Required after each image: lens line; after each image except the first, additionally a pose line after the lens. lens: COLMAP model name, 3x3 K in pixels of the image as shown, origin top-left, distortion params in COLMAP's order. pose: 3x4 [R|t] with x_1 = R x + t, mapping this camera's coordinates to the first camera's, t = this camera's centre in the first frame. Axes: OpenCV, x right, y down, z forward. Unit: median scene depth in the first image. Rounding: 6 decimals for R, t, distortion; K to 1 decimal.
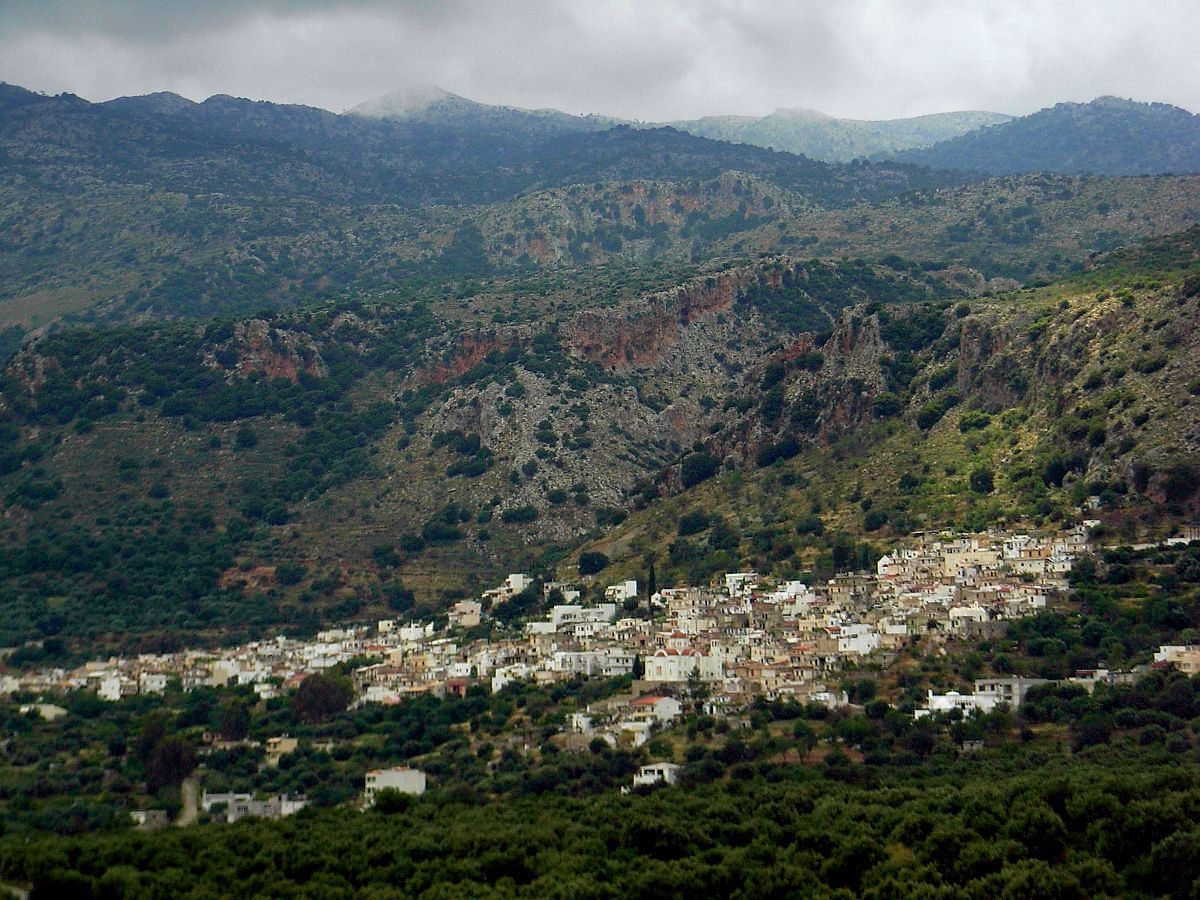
lens RADIAL K [[3292.1, 0, 598.9], [0, 3292.1, 450.6], [0, 0, 1]] dist [0.761145, 0.000000]
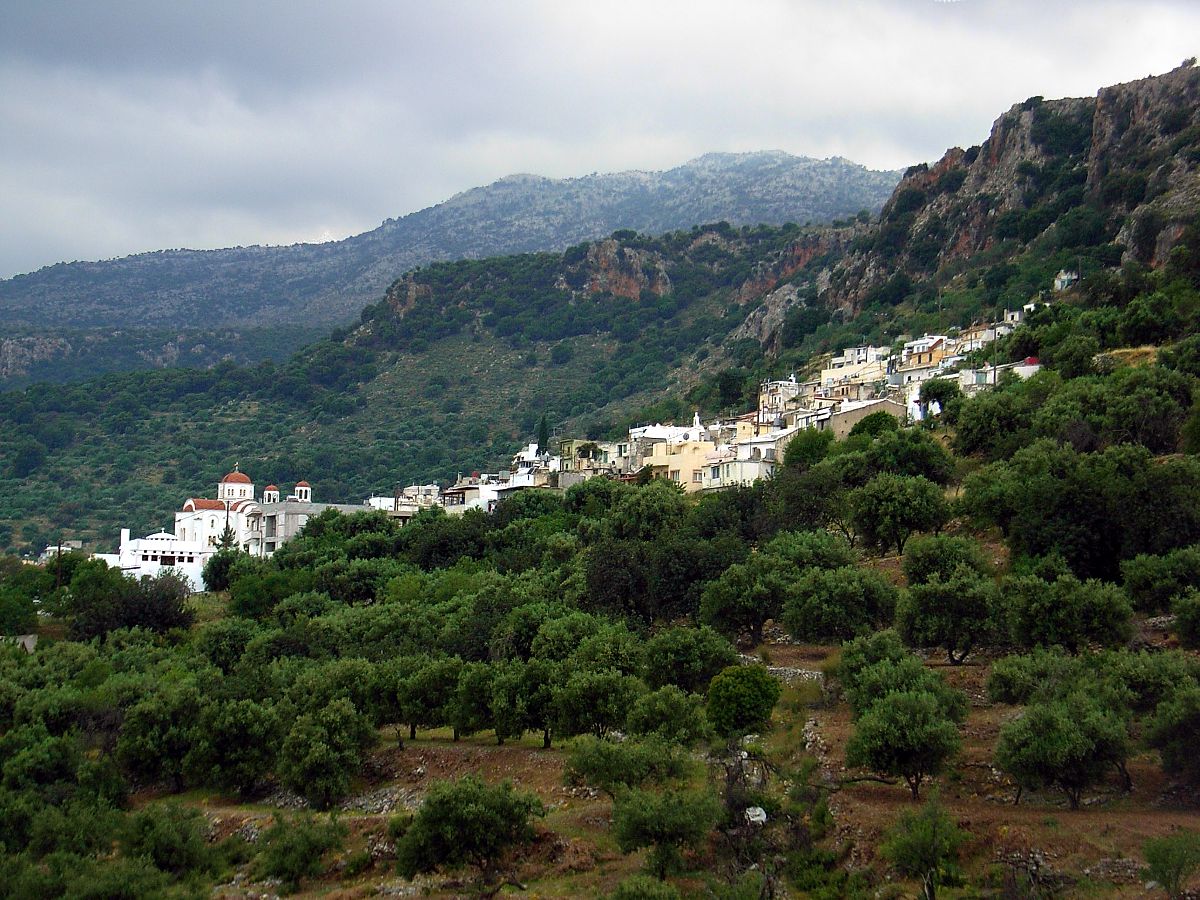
lens RADIAL K [[2326.9, 0, 600.8], [0, 2326.9, 451.2], [0, 0, 1]] dist [0.151090, 0.000000]
pose [[0.935106, 0.003554, -0.354351, 0.140455], [-0.009798, 0.999827, -0.015828, 0.034152], [0.354233, 0.018273, 0.934979, 0.376717]]
